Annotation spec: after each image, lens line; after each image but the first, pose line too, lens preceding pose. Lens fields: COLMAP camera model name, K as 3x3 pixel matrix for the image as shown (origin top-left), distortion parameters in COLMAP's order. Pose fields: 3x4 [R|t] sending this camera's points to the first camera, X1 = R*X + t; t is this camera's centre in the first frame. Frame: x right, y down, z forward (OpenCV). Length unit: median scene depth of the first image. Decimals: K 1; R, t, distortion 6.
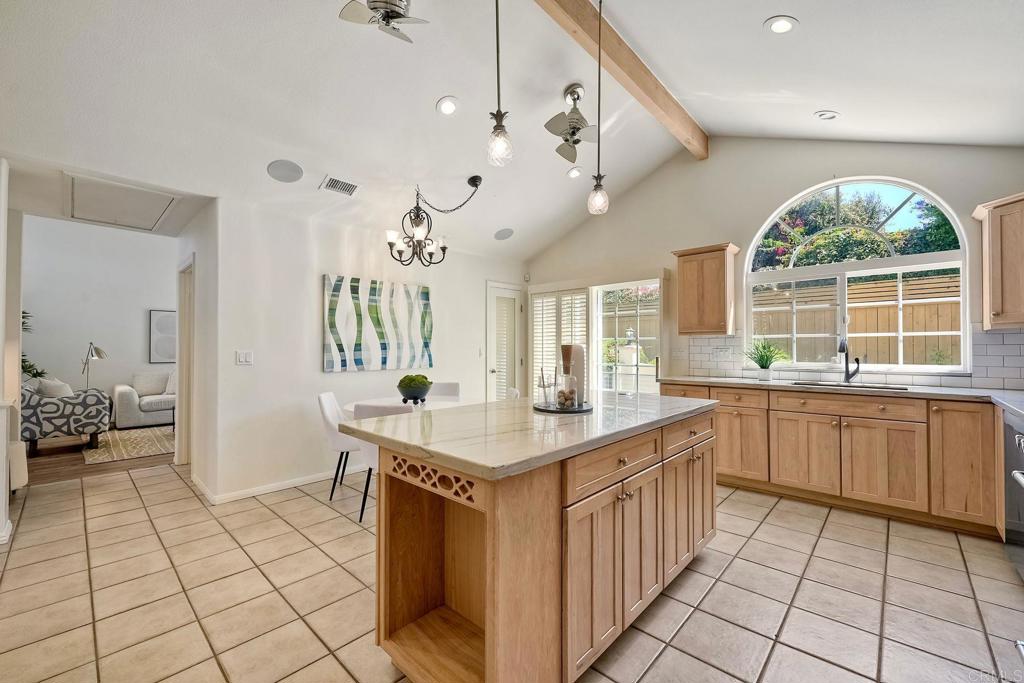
lens RADIAL K [[415.4, 0, 511.8], [0, 415.4, 344.7], [0, 0, 1]] dist [-0.000358, -0.000204]
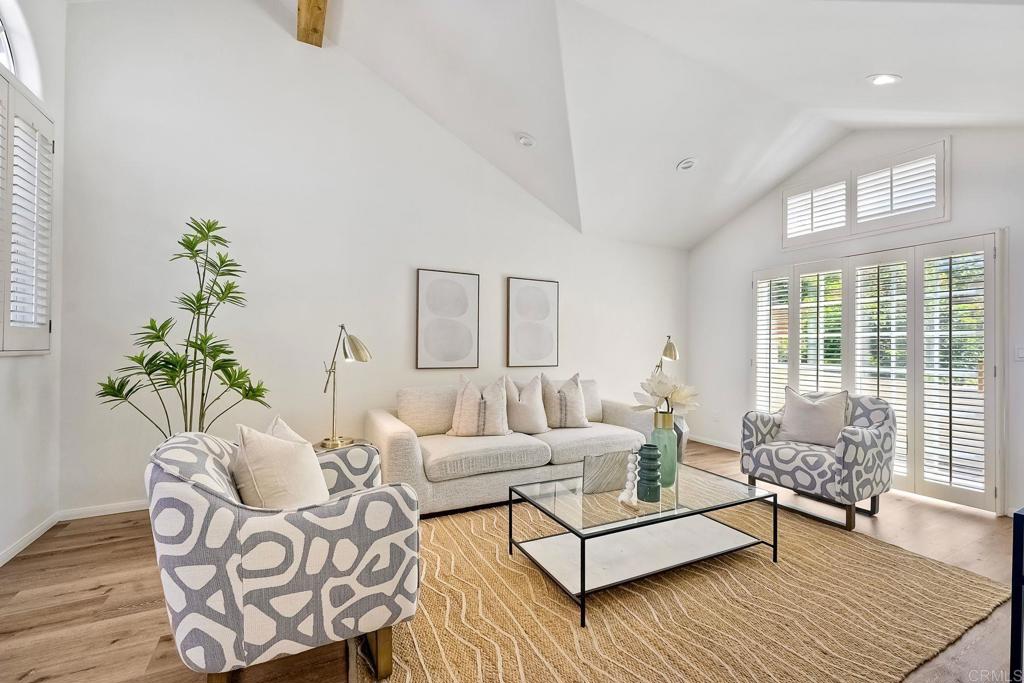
lens RADIAL K [[415.4, 0, 511.8], [0, 415.4, 344.7], [0, 0, 1]] dist [-0.000358, -0.000204]
pose [[0.948449, 0.011841, -0.316709, -0.555625], [-0.010828, 0.999929, 0.004959, 0.008545], [0.316746, -0.001273, 0.948510, 0.503742]]
